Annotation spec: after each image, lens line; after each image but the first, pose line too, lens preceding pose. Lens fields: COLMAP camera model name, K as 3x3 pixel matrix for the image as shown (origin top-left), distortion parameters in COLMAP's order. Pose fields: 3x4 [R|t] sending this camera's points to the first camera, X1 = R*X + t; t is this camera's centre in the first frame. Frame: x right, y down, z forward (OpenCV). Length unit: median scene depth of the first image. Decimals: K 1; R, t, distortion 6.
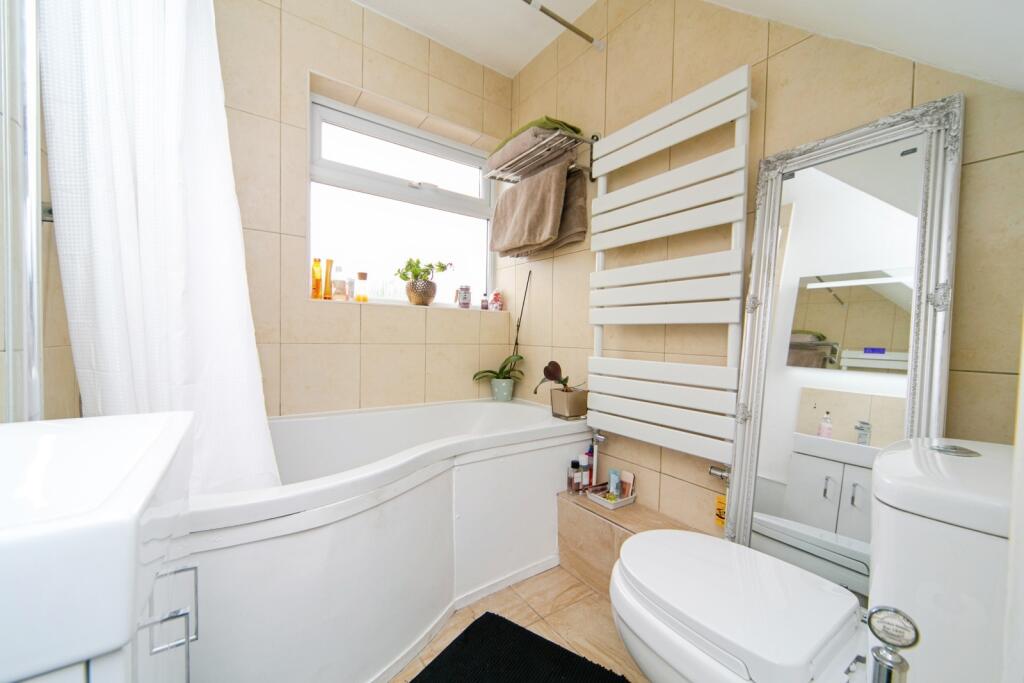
lens RADIAL K [[393.7, 0, 513.7], [0, 393.7, 345.6], [0, 0, 1]] dist [0.002283, -0.000073]
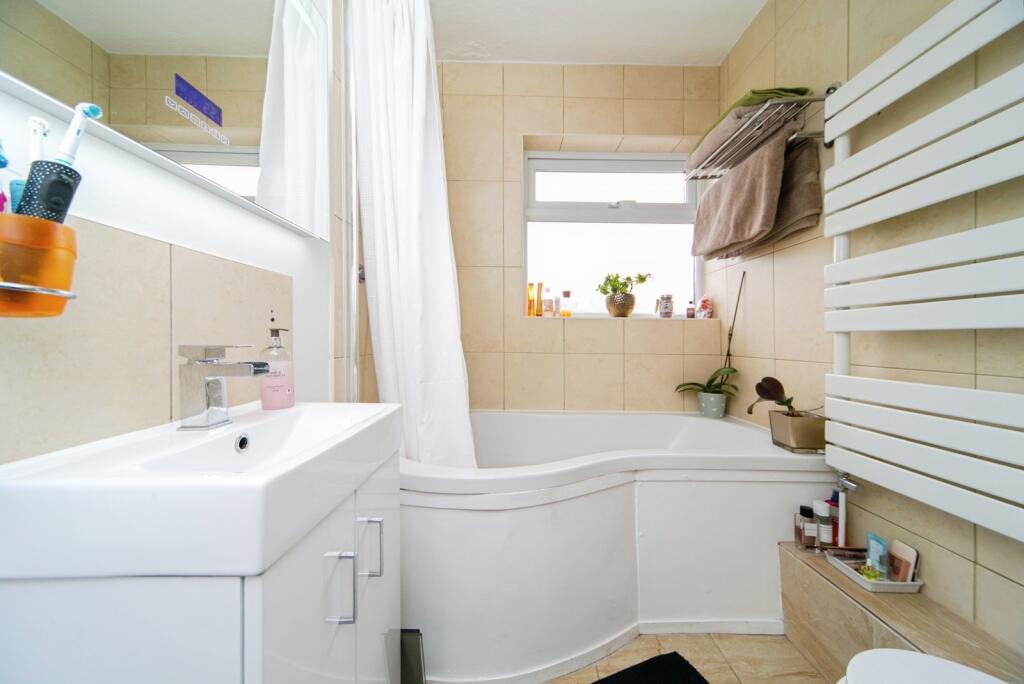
lens RADIAL K [[353.6, 0, 512.4], [0, 353.6, 340.0], [0, 0, 1]] dist [0.007160, -0.000041]
pose [[0.817557, -0.010678, -0.575749, 0.091169], [-0.009474, 0.999443, -0.031988, -0.009561], [0.575770, 0.031607, 0.817001, 0.080875]]
